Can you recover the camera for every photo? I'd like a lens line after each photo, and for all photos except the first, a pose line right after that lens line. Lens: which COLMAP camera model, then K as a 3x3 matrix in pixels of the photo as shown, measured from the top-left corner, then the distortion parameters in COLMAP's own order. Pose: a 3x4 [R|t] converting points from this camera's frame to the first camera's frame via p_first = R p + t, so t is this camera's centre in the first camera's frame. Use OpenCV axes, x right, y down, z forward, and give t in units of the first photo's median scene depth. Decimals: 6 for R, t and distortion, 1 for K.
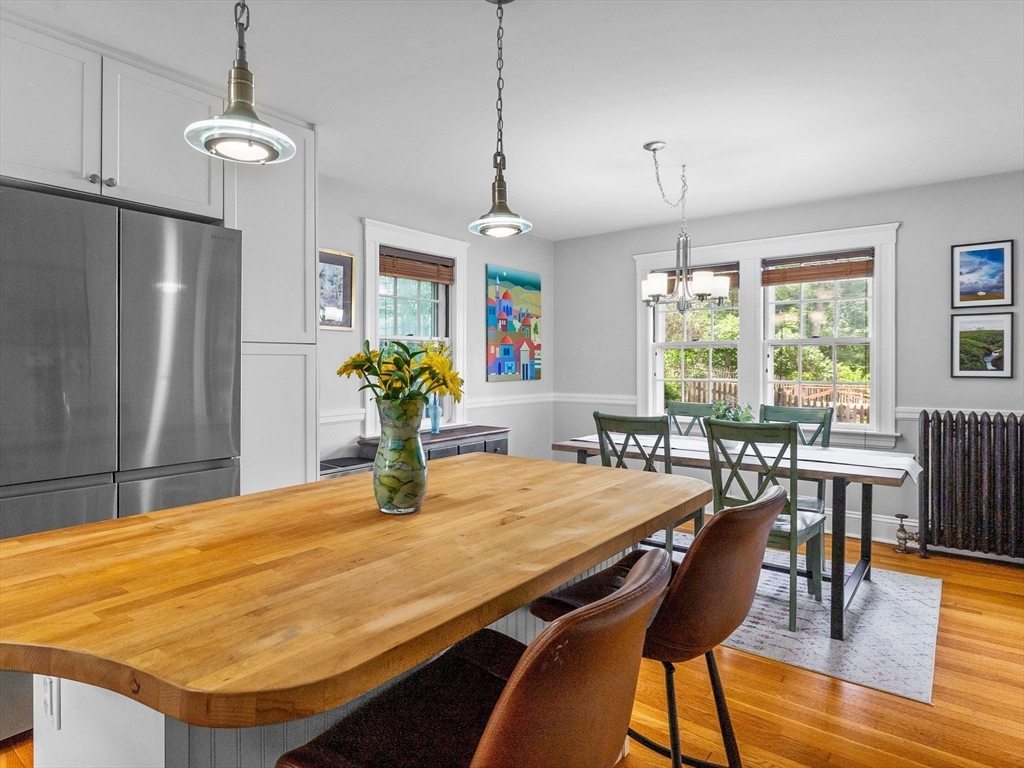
lens RADIAL K [[623.2, 0, 512.0], [0, 623.2, 384.0], [0, 0, 1]] dist [0.004460, 0.002538]
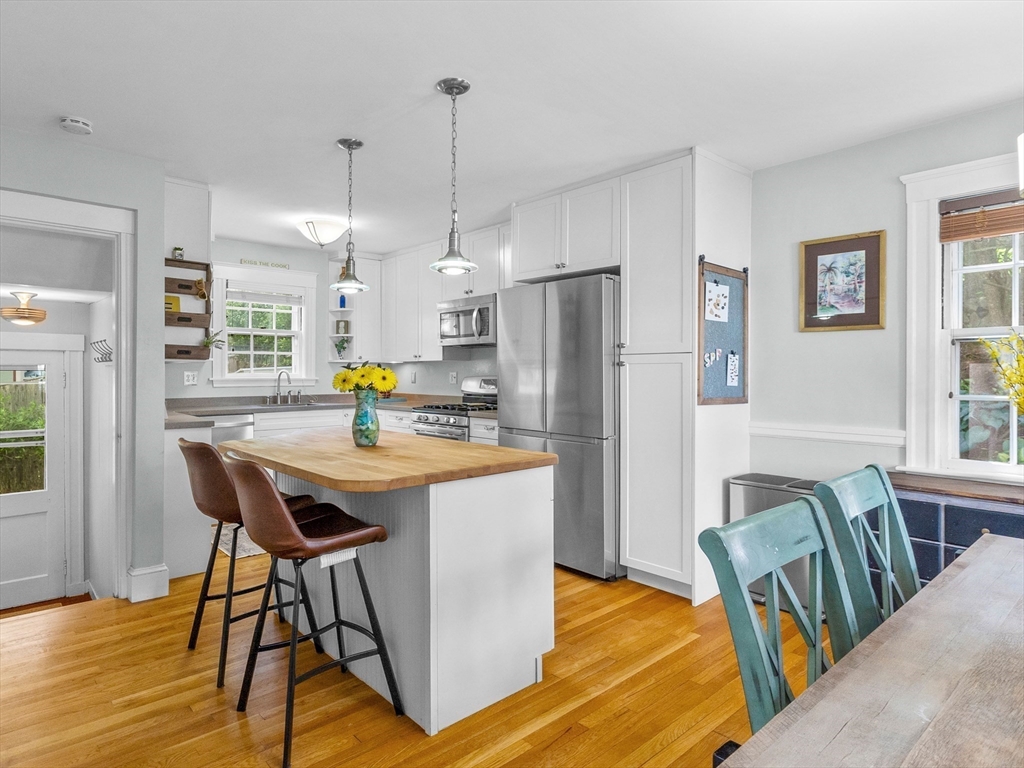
lens RADIAL K [[623.2, 0, 512.0], [0, 623.2, 384.0], [0, 0, 1]] dist [0.004460, 0.002538]
pose [[-0.130999, 0.004790, -0.991371, 0.766135], [-0.018467, 0.999803, 0.007271, -0.012711], [0.991210, 0.019260, -0.130885, 0.822175]]
